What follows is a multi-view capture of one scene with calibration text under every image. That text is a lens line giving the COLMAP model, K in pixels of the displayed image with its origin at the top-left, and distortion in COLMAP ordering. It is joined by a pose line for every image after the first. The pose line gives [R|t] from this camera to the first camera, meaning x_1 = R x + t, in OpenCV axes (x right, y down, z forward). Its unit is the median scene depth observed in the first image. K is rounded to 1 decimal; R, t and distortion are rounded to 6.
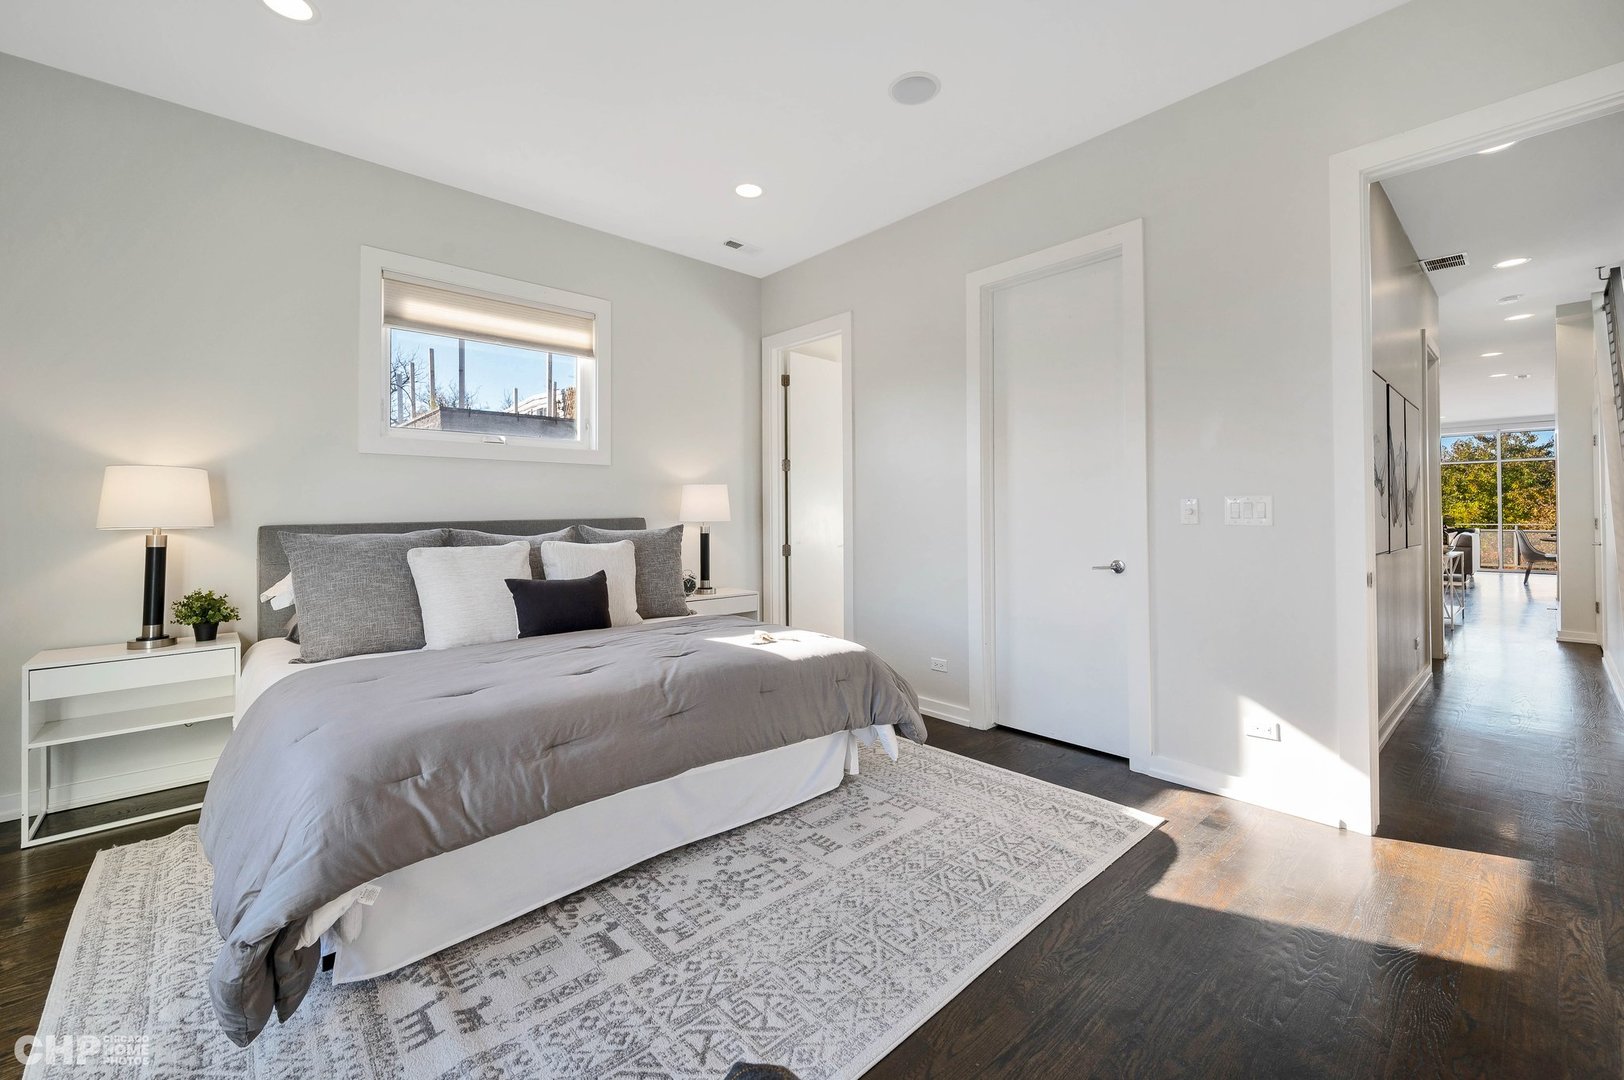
lens RADIAL K [[672.7, 0, 810.8], [0, 672.7, 512.4], [0, 0, 1]] dist [0.000816, 0.000074]
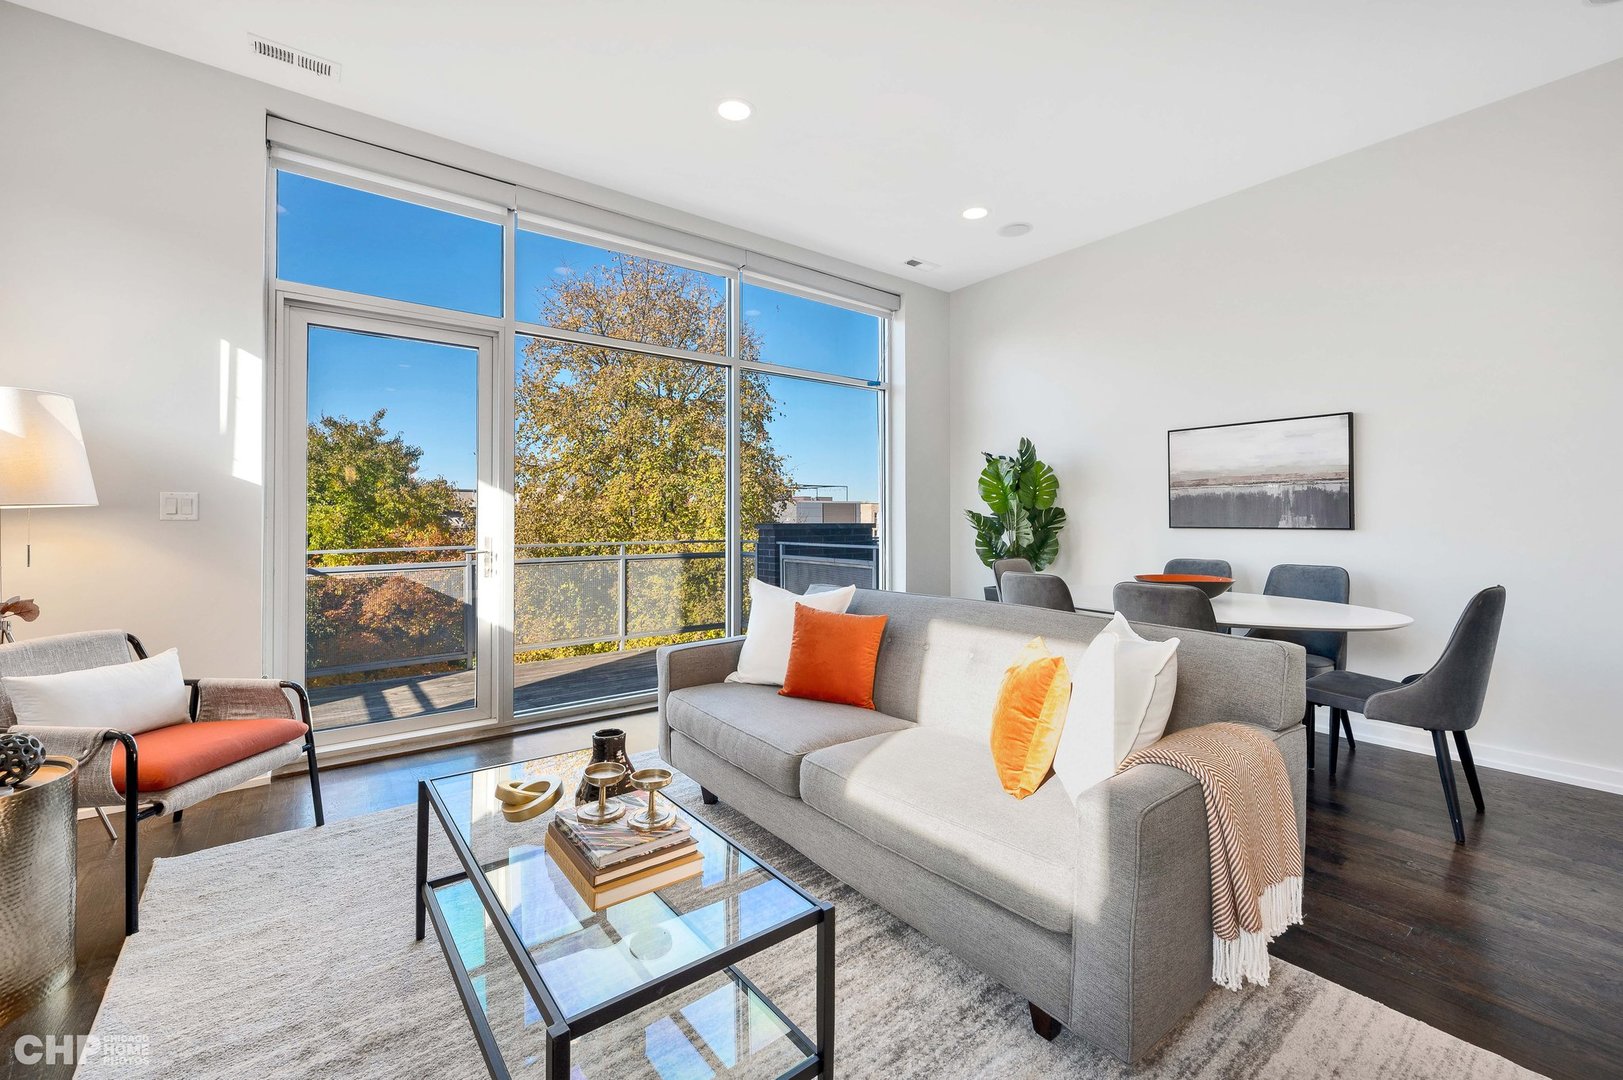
lens RADIAL K [[672.3, 0, 810.3], [0, 672.3, 512.4], [0, 0, 1]] dist [0.000816, 0.000074]
pose [[0.092292, 0.018790, 0.995555, 0.474738], [-0.007180, 0.999808, -0.018205, 0.003439], [-0.995706, -0.005468, 0.092410, 0.639104]]
